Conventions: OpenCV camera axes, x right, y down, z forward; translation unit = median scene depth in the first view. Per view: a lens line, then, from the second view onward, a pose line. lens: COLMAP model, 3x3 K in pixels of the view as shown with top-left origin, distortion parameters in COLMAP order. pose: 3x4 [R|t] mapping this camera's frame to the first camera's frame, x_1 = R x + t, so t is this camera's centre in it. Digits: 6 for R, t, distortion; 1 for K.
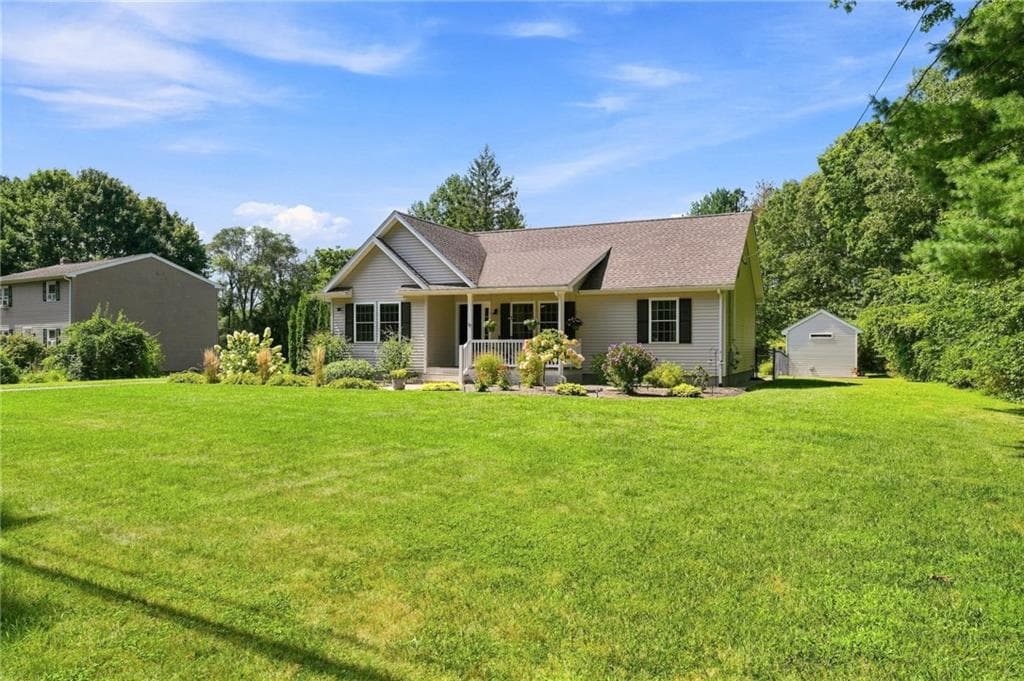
lens RADIAL K [[460.3, 0, 512.0], [0, 460.3, 340.5], [0, 0, 1]] dist [0.000796, 0.000050]
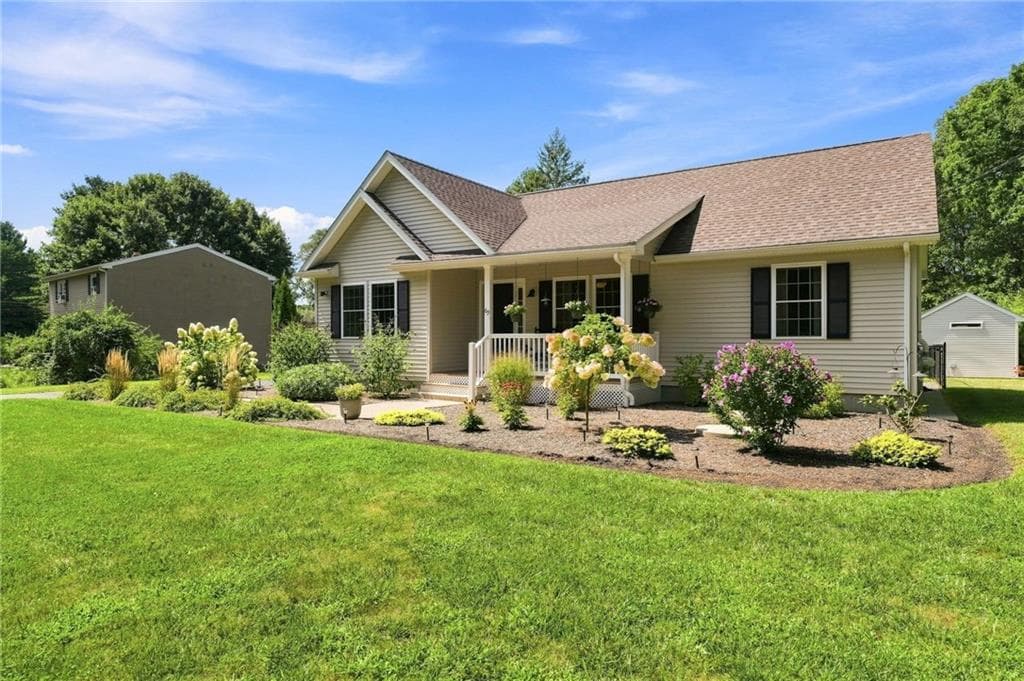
lens RADIAL K [[461.5, 0, 533.2], [0, 461.5, 335.4], [0, 0, 1]] dist [-0.001422, -0.000114]
pose [[0.993308, -0.003906, -0.115432, 0.048238], [0.004647, 0.999970, 0.006148, -0.002987], [0.115404, -0.006643, 0.993296, 0.322251]]
